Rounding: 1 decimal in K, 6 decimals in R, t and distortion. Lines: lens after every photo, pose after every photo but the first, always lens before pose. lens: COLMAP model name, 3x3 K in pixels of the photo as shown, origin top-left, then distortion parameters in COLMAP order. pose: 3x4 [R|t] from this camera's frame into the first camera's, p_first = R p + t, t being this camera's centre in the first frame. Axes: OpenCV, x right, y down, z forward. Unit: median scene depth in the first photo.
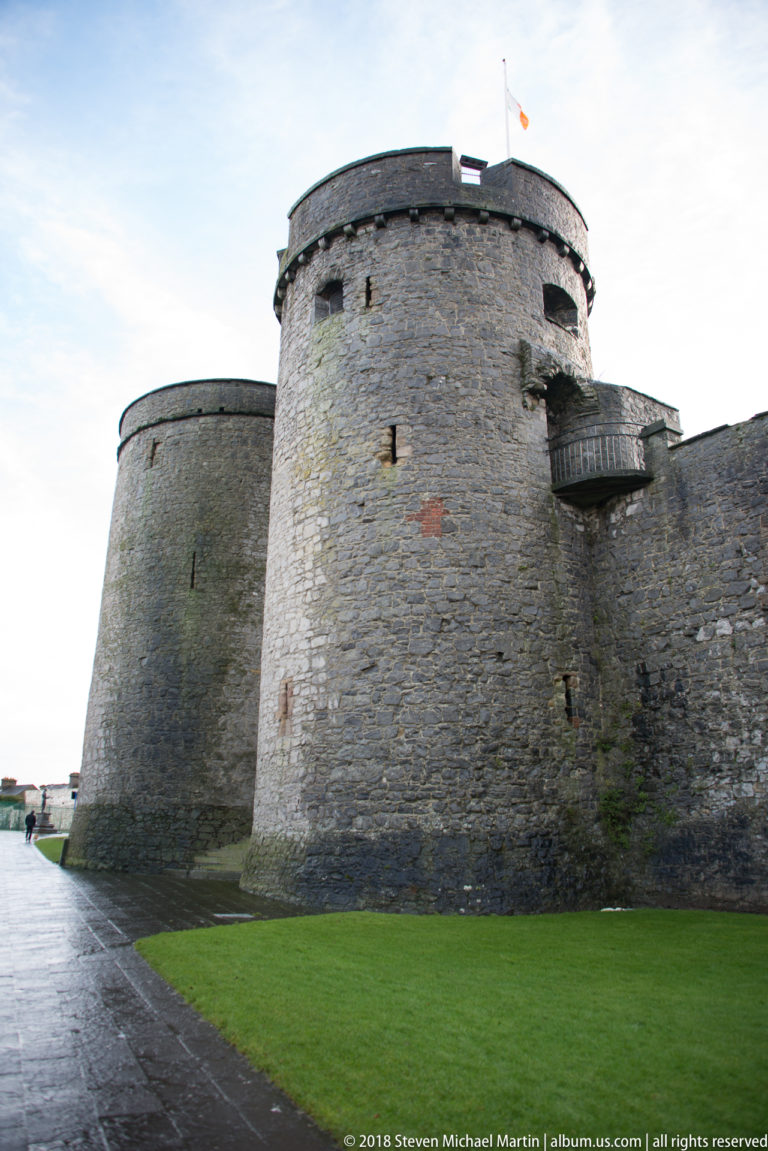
lens RADIAL K [[910.0, 0, 384.0], [0, 910.0, 575.5], [0, 0, 1]] dist [-0.144318, 0.080295]
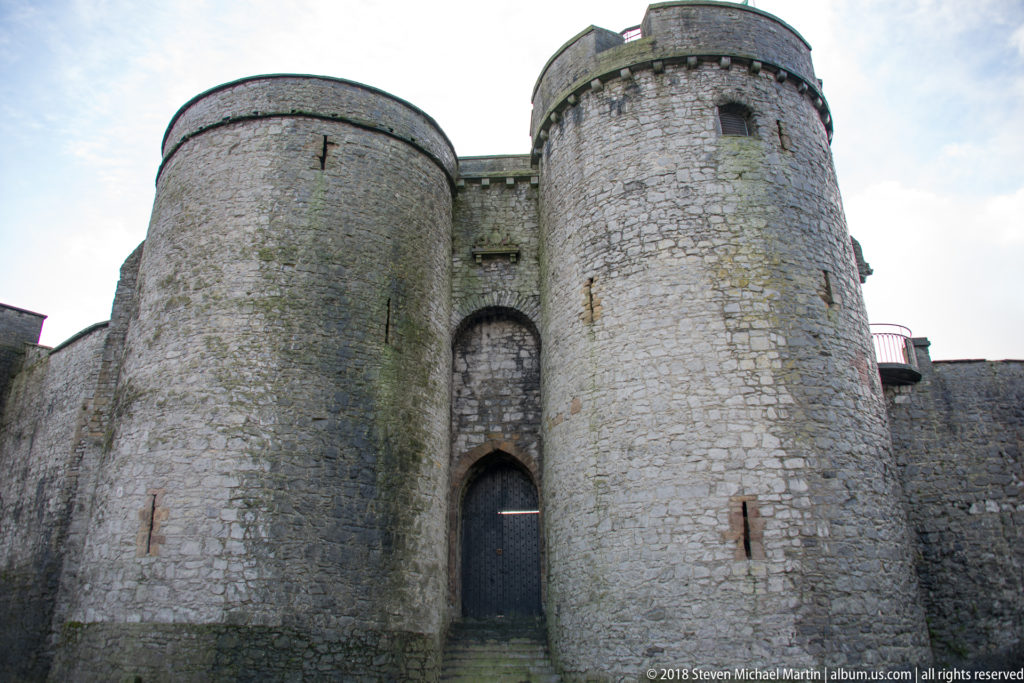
lens RADIAL K [[809.6, 0, 512.0], [0, 809.6, 341.5], [0, 0, 1]] dist [-0.144318, 0.080295]
pose [[0.673672, 0.274268, 0.686253, -0.890896], [-0.211344, 0.961302, -0.176724, 0.162109], [-0.708167, -0.025982, 0.705567, 0.636280]]
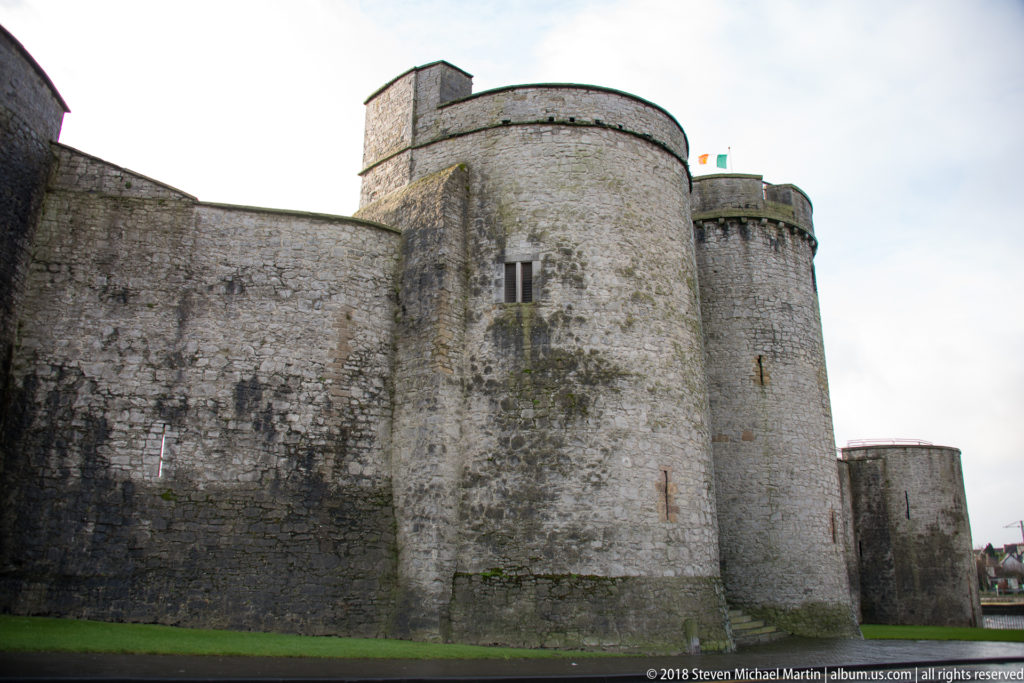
lens RADIAL K [[809.6, 0, 512.0], [0, 809.6, 341.5], [0, 0, 1]] dist [-0.144318, 0.080295]
pose [[-0.182586, 0.280552, 0.942313, -1.530270], [-0.297320, 0.897795, -0.324908, 0.508180], [-0.937157, -0.339492, -0.080511, 1.863041]]
